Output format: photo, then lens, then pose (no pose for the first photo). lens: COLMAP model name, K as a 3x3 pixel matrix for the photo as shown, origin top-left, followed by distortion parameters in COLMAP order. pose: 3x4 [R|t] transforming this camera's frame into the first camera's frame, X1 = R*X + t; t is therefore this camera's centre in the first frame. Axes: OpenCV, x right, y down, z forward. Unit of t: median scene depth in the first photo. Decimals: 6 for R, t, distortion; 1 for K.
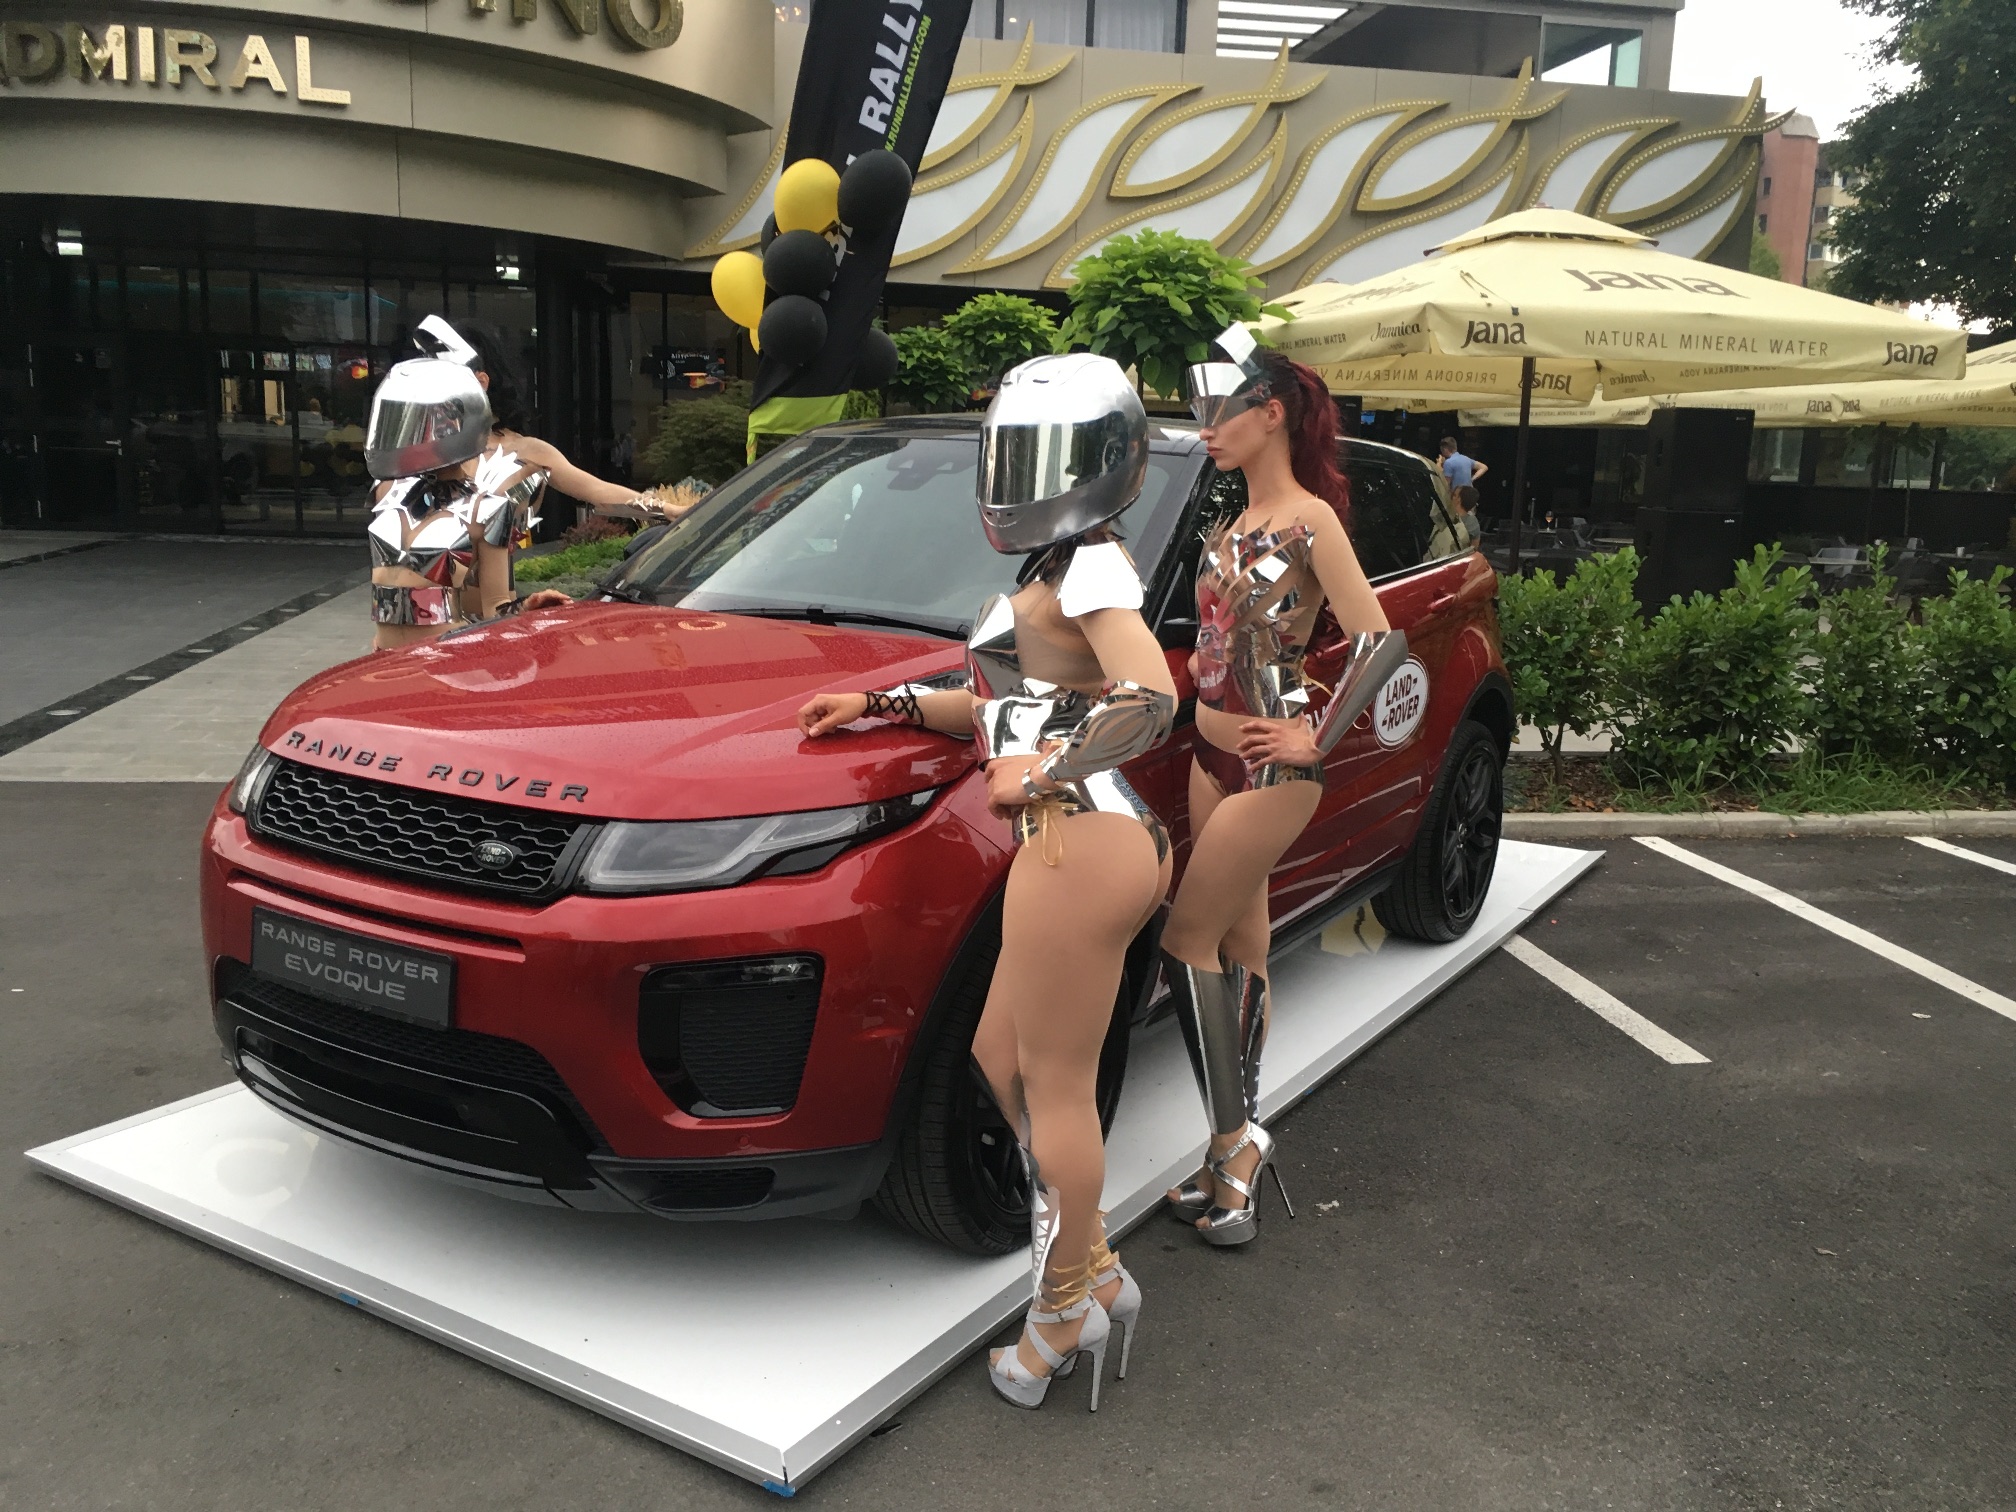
lens RADIAL K [[1725.7, 0, 1015.0], [0, 1725.7, 752.8], [0, 0, 1]] dist [0.081155, -0.123468]
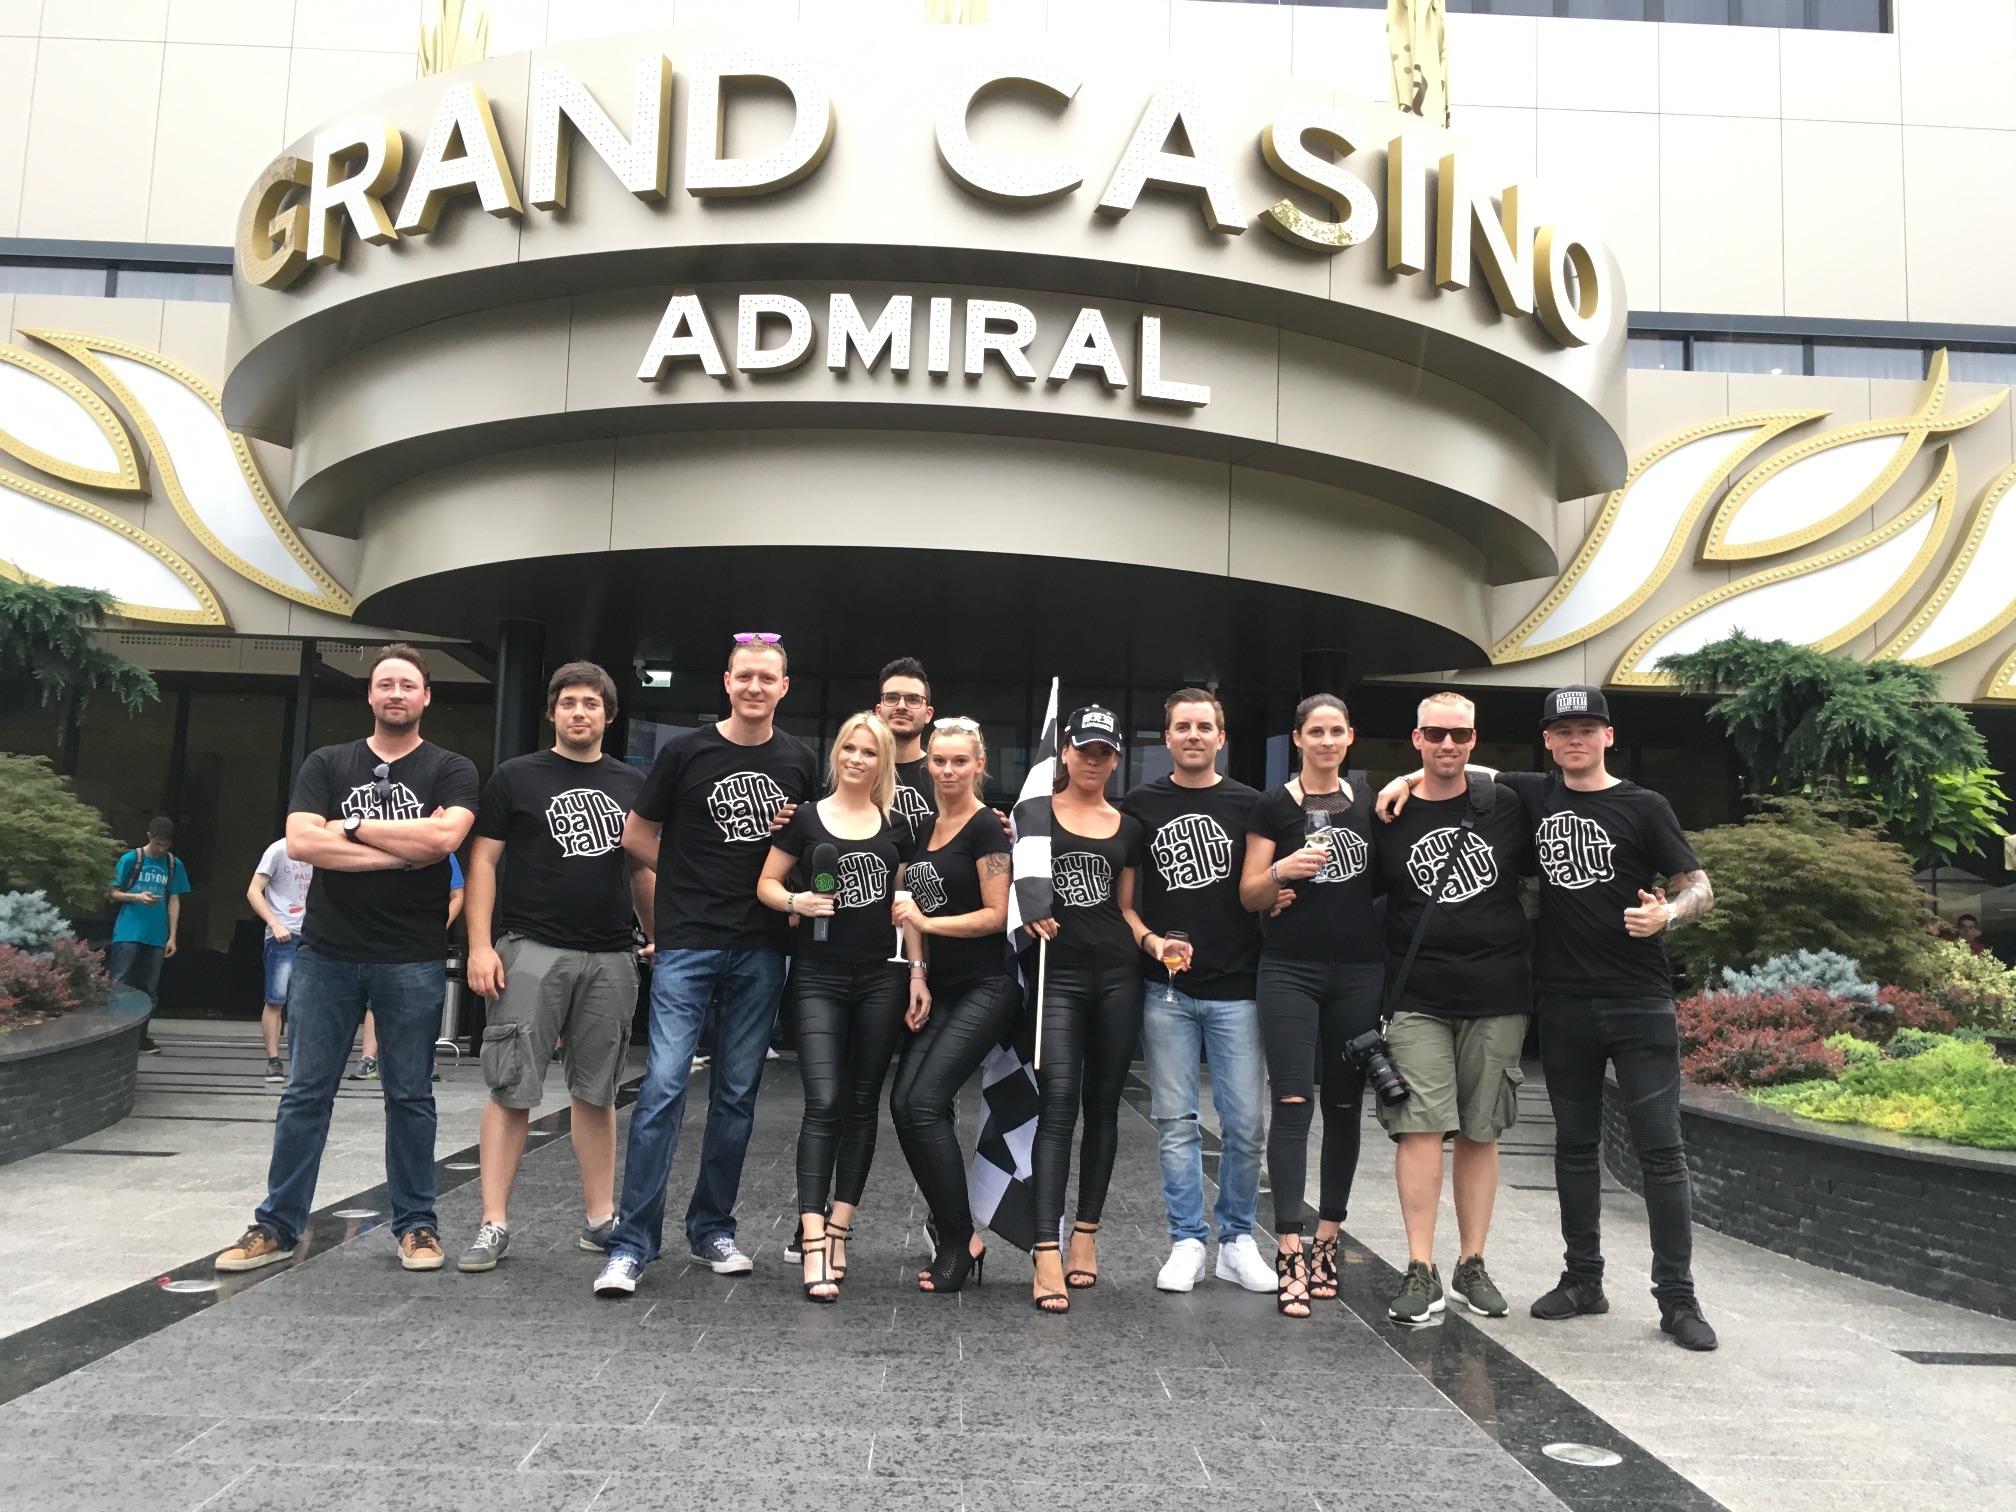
lens RADIAL K [[1725.7, 0, 997.2], [0, 1725.7, 771.8], [0, 0, 1]] dist [0.081155, -0.123468]
pose [[0.990368, -0.019231, -0.137117, -0.374160], [-0.021453, 0.957036, -0.289174, -0.043253], [0.136787, 0.289330, 0.947406, 0.403382]]
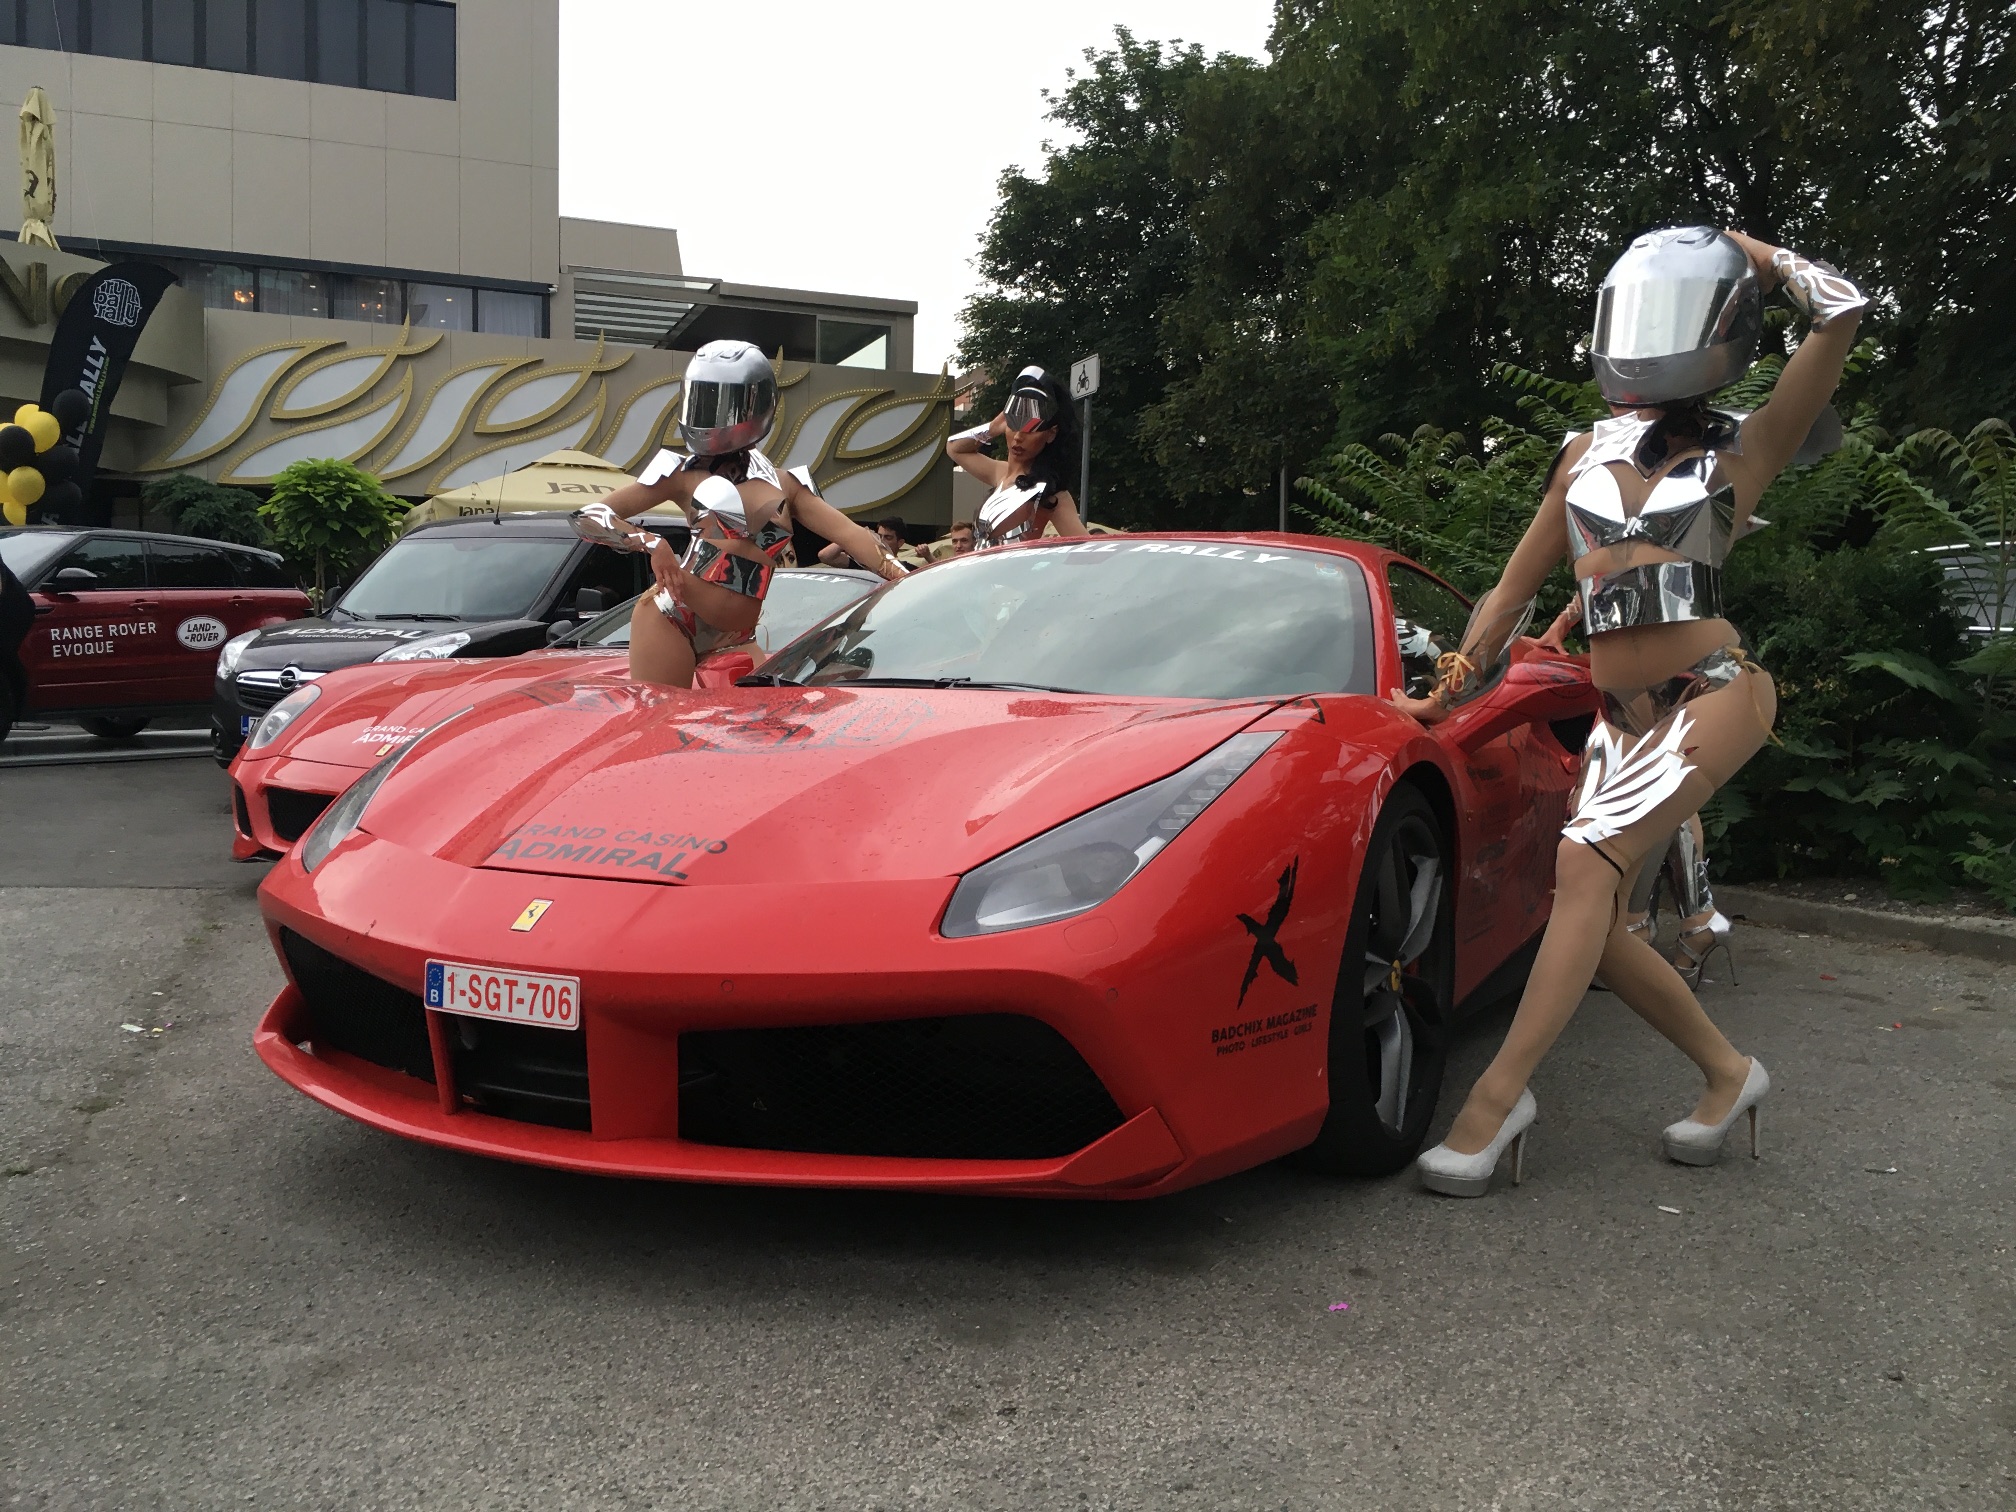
lens RADIAL K [[1725.7, 0, 1011.1], [0, 1725.7, 746.7], [0, 0, 1]] dist [0.081155, -0.123468]
pose [[0.982295, -0.022032, 0.186039, 0.289969], [0.045087, 0.991674, -0.120622, 0.160579], [-0.181832, 0.126875, 0.975110, -0.556369]]
